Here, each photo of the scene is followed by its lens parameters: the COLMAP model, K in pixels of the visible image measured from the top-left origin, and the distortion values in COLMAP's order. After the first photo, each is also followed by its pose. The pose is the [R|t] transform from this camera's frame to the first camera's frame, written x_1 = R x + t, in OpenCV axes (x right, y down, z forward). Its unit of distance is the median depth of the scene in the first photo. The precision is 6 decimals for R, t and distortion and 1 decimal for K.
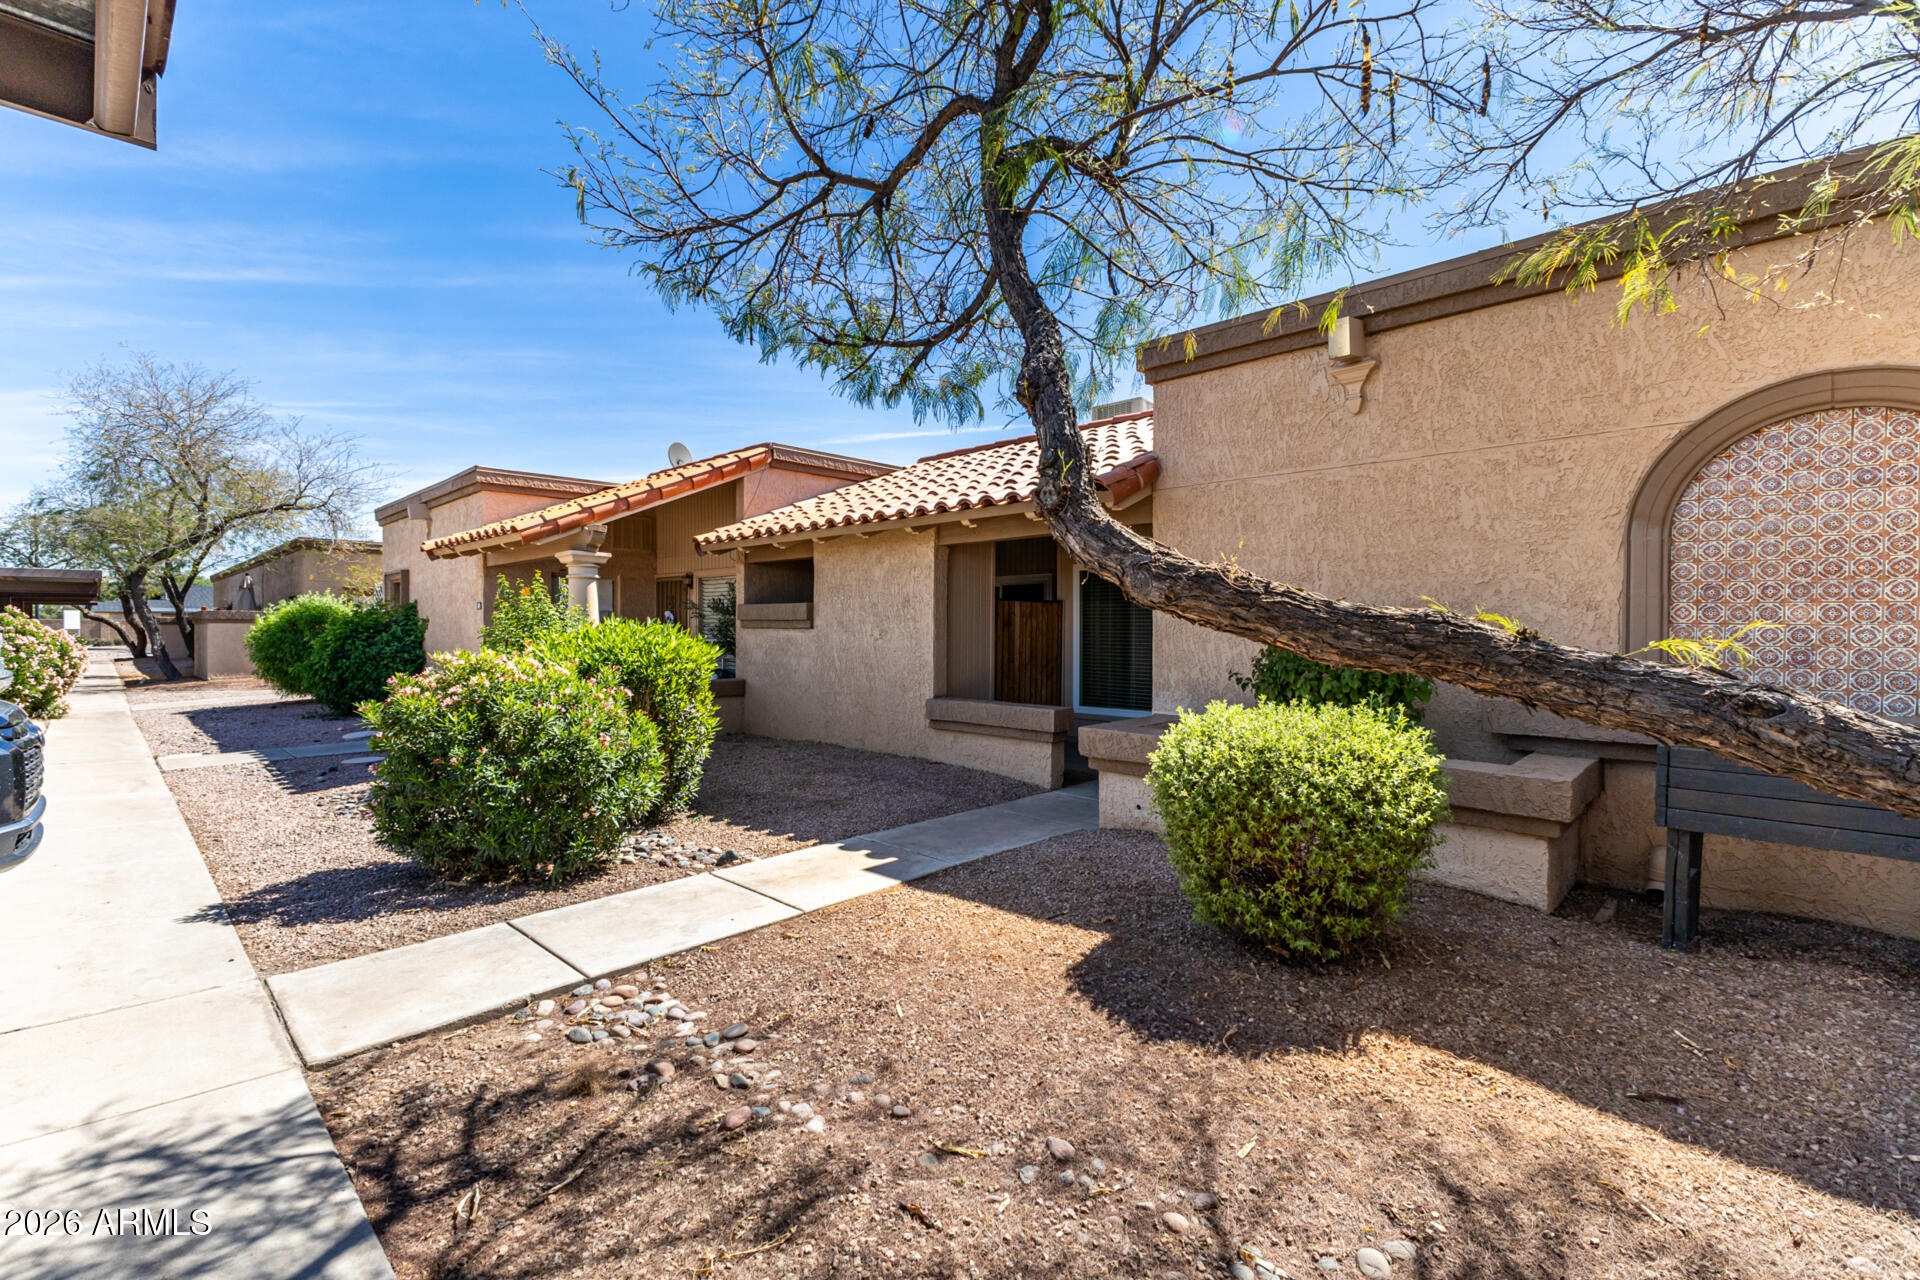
lens RADIAL K [[839.1, 0, 952.3], [0, 839.1, 632.8], [0, 0, 1]] dist [0.009560, -0.001155]
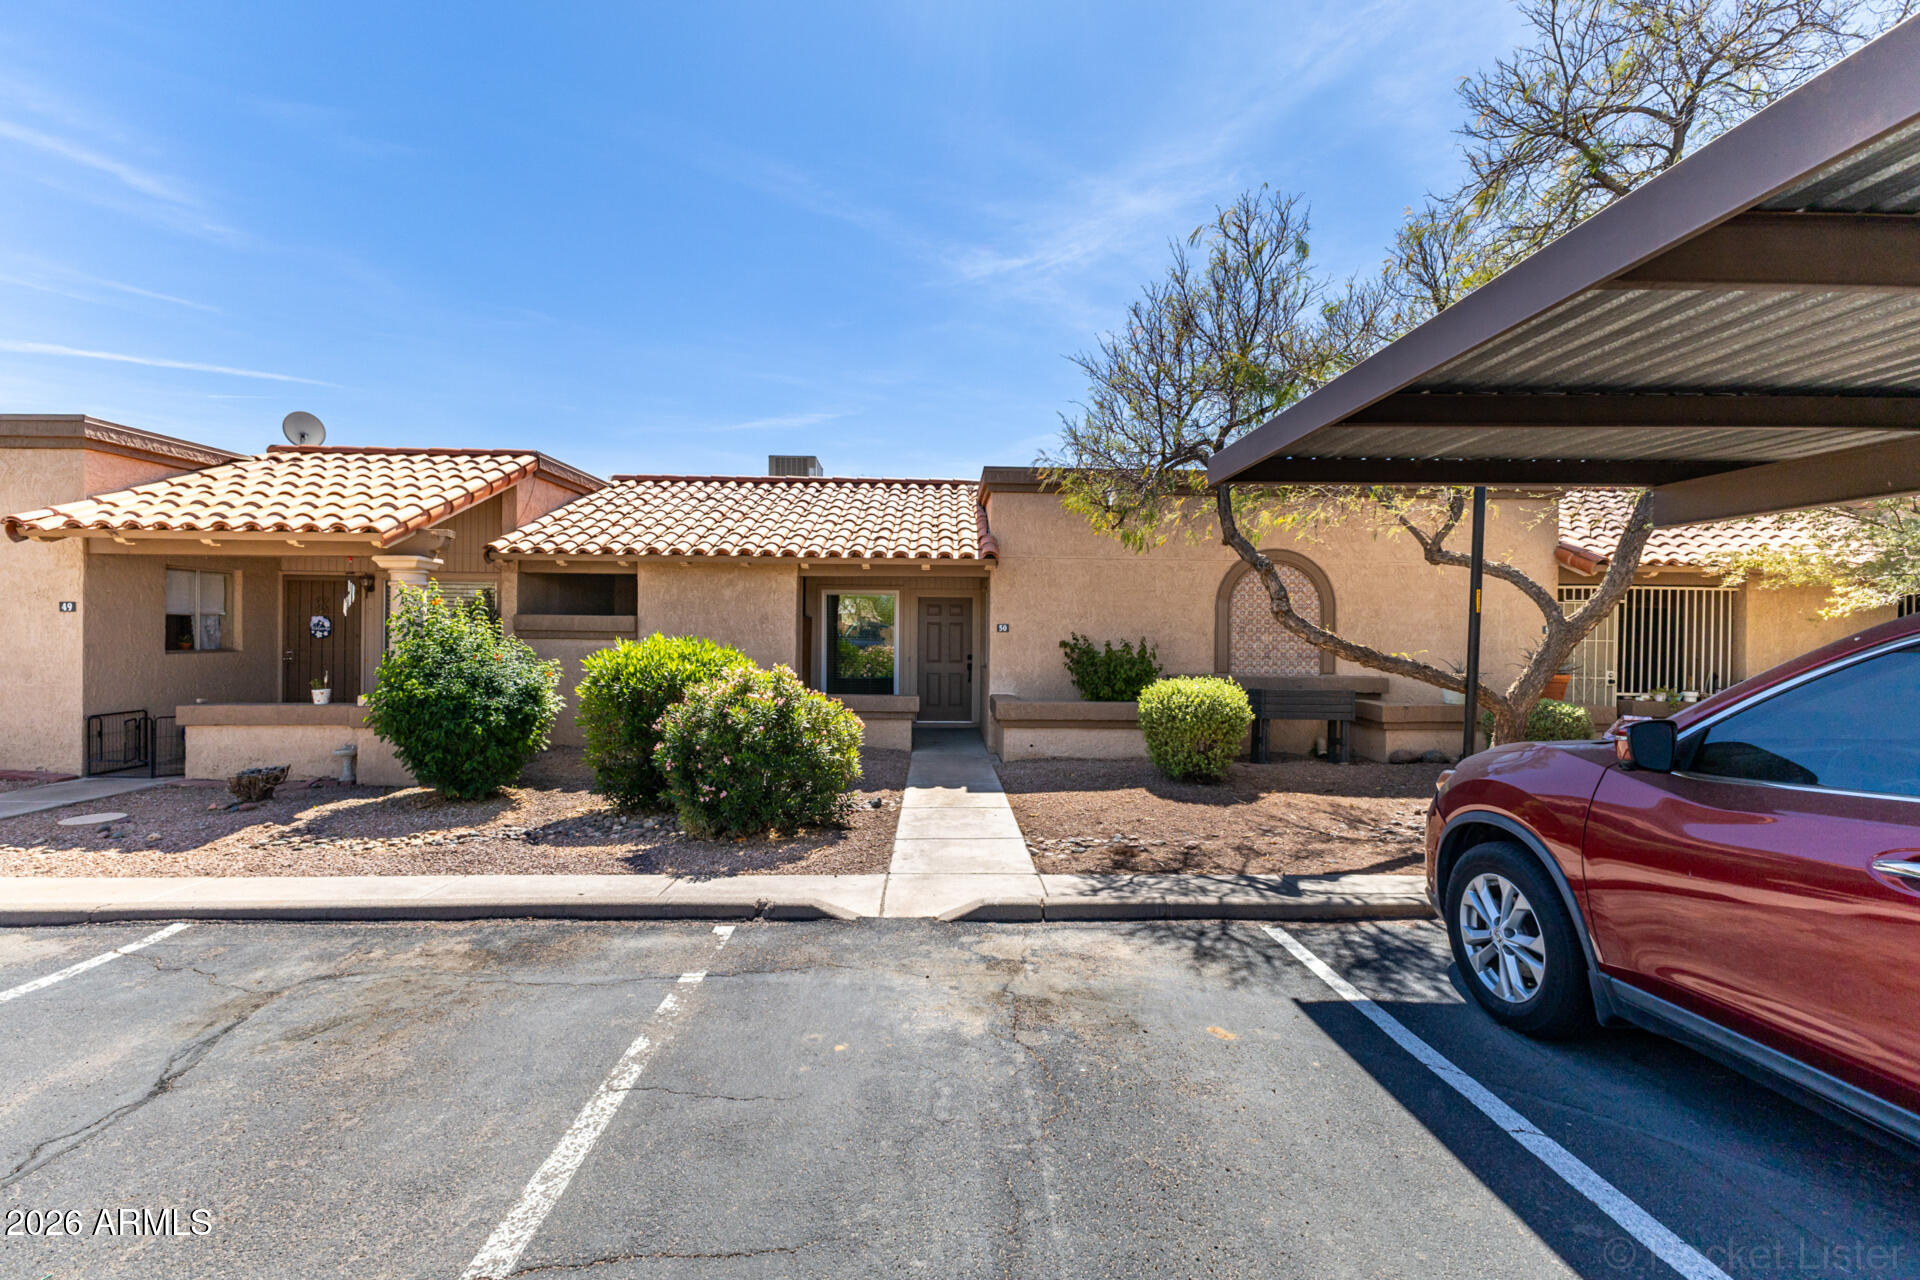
lens RADIAL K [[839.1, 0, 952.3], [0, 839.1, 632.8], [0, 0, 1]] dist [0.009560, -0.001155]
pose [[0.704101, 0.003971, 0.710089, -1.148730], [-0.004583, 0.999989, -0.001048, -0.023944], [-0.710085, -0.002517, 0.704111, -0.118084]]
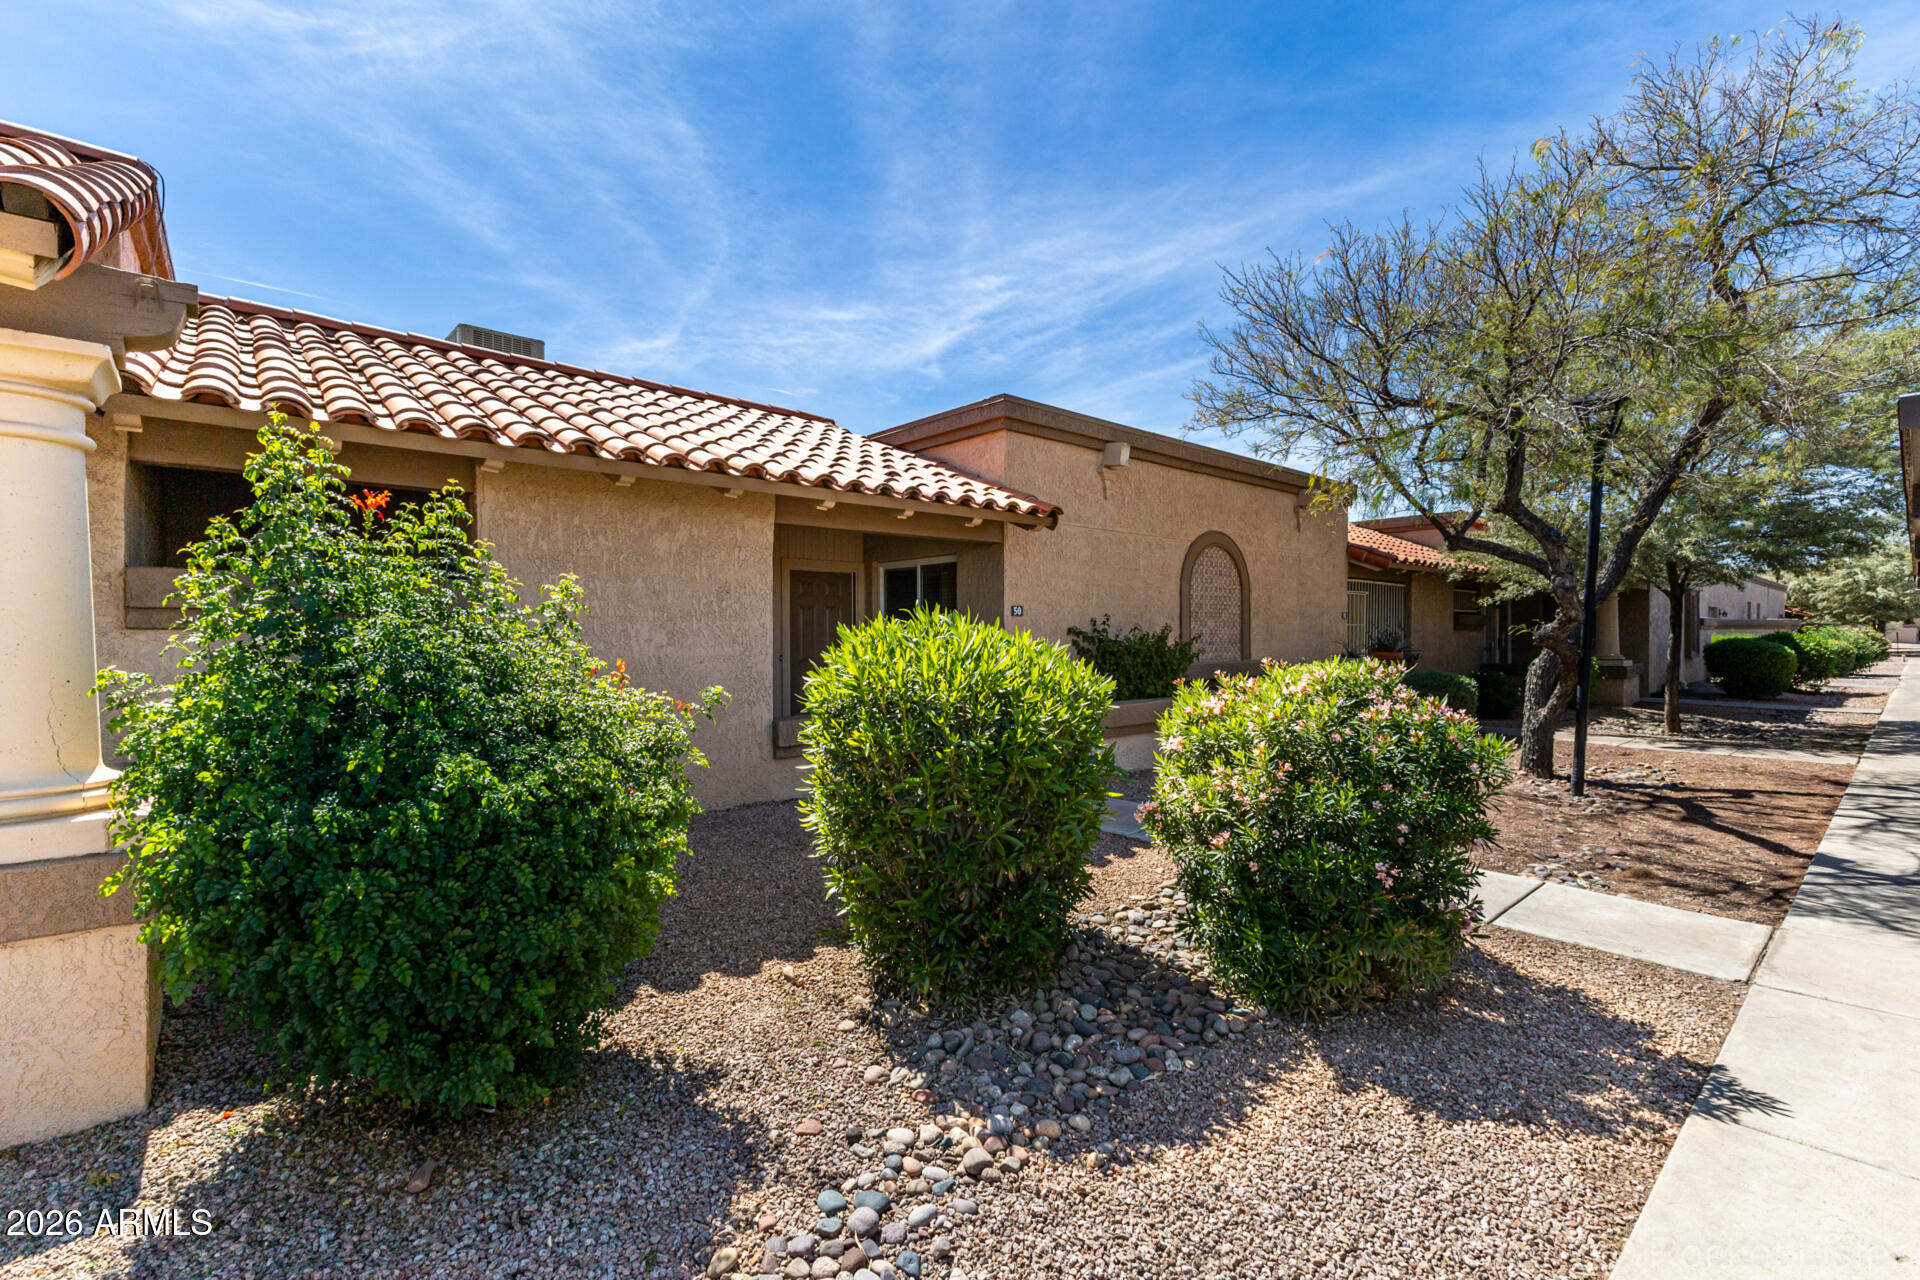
lens RADIAL K [[839.1, 0, 952.3], [0, 839.1, 632.8], [0, 0, 1]] dist [0.009560, -0.001155]
pose [[0.065886, -0.007962, 0.997795, -1.171383], [0.005322, 0.999957, 0.007628, -0.010505], [-0.997813, 0.004808, 0.065925, 1.171220]]
